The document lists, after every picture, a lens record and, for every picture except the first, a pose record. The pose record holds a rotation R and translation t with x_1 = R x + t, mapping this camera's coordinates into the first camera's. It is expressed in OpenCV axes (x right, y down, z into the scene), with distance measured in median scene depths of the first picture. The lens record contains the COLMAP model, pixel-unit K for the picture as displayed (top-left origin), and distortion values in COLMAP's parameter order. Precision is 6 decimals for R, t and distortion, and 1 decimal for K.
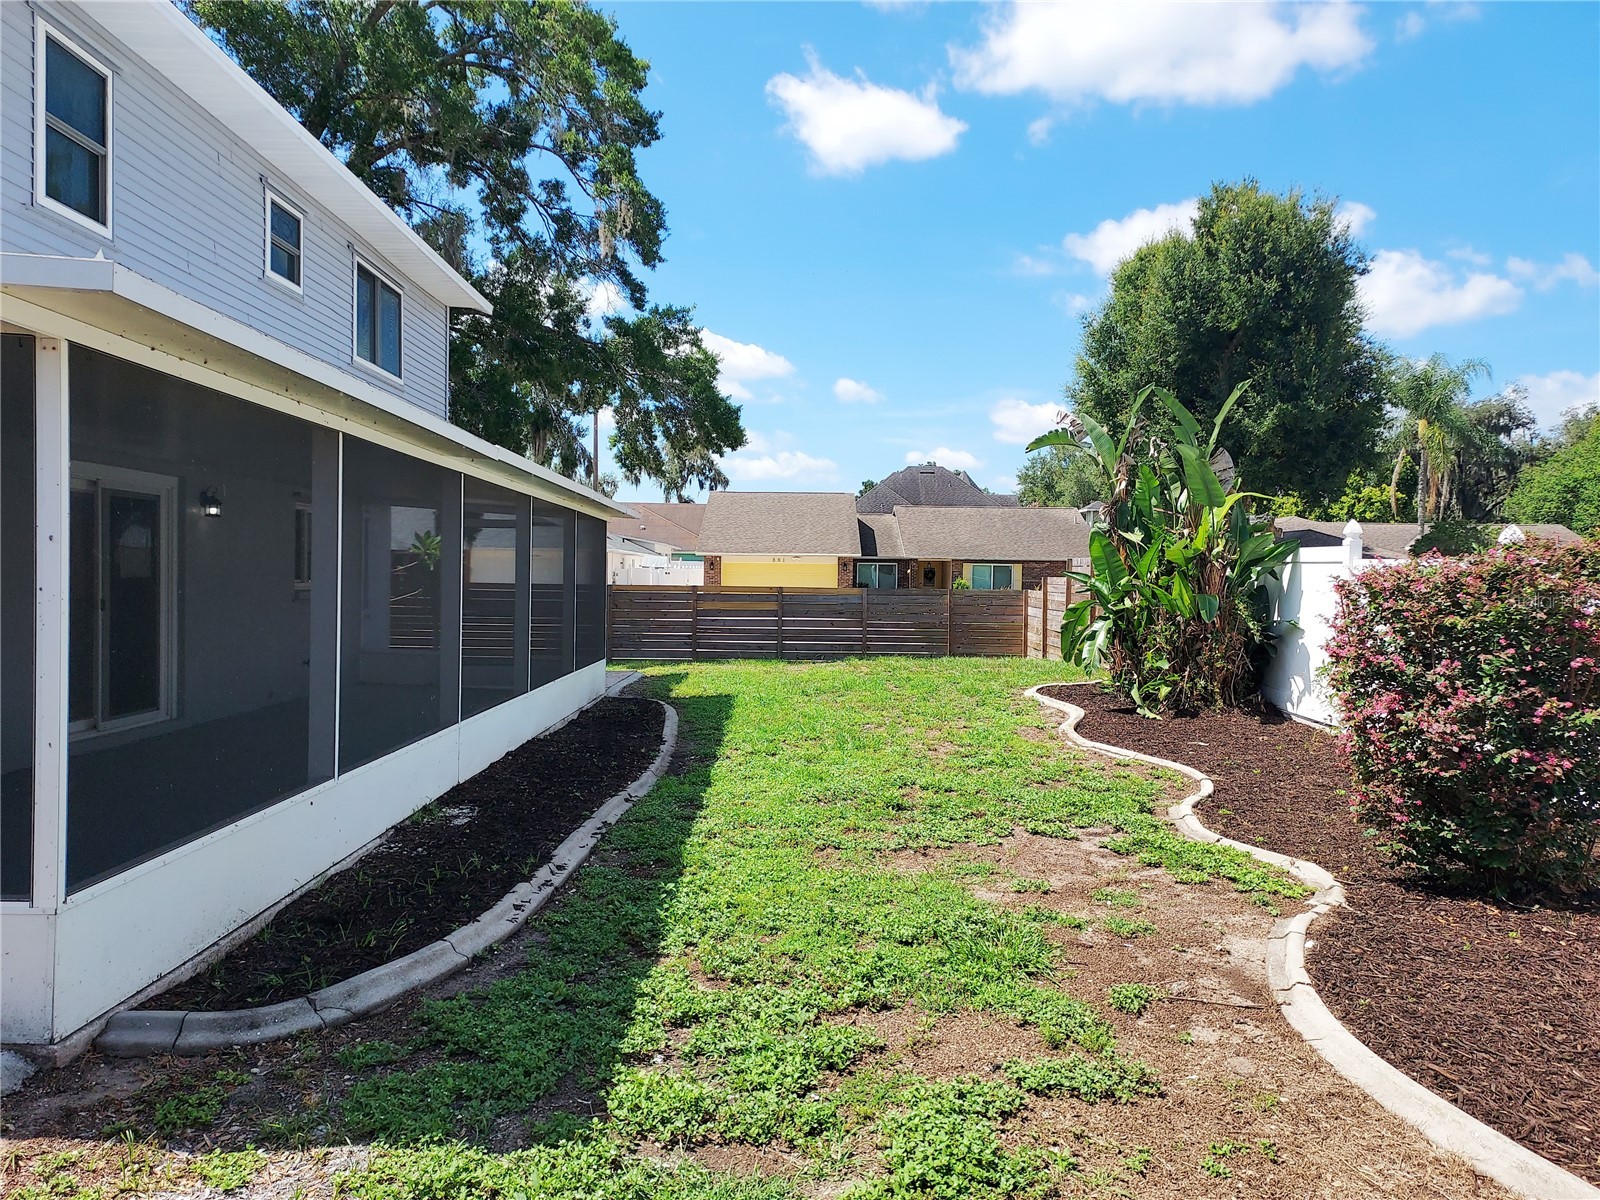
lens RADIAL K [[1153.2, 0, 800.0], [0, 1153.2, 600.0], [0, 0, 1]] dist [0.034319, 0.001470]
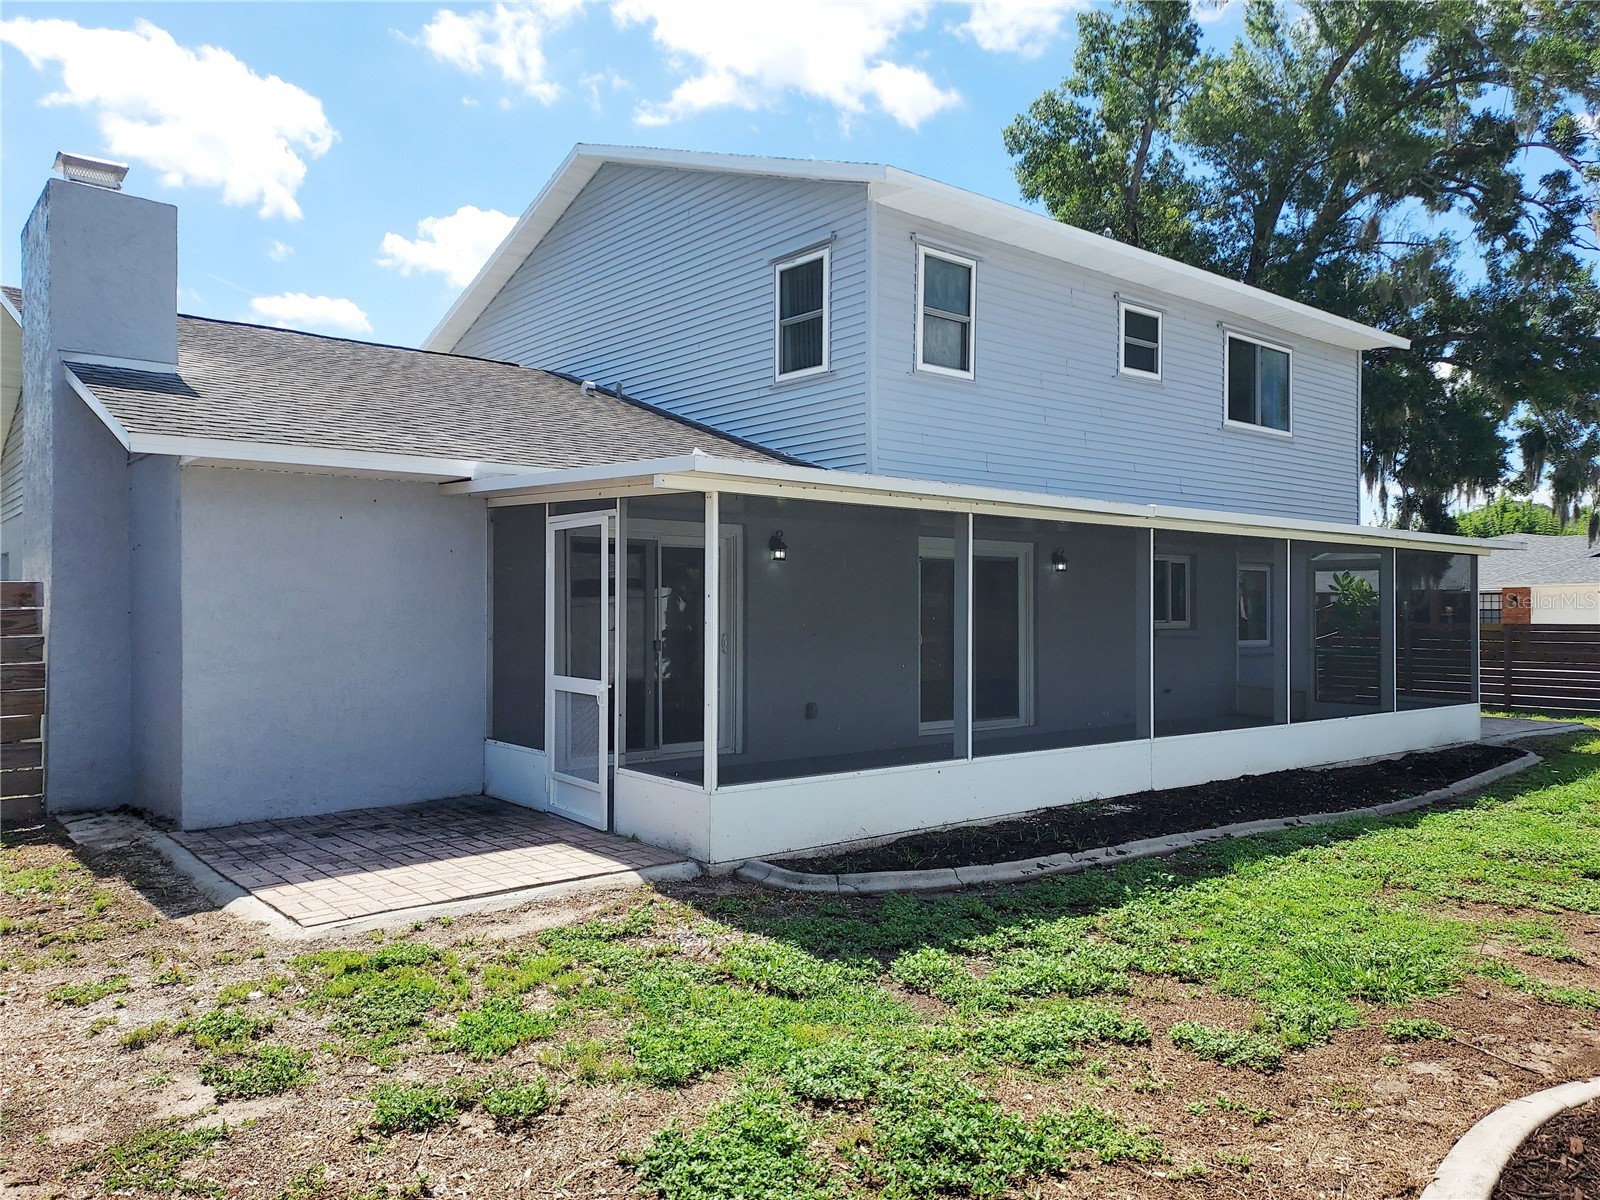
lens RADIAL K [[1156.8, 0, 808.2], [0, 1156.8, 599.7], [0, 0, 1]] dist [0.090022, -0.091996]
pose [[0.622120, -0.021864, -0.782616, 0.335196], [-0.007877, 0.999385, -0.034181, 0.006047], [0.782882, 0.027430, 0.621565, -0.017688]]
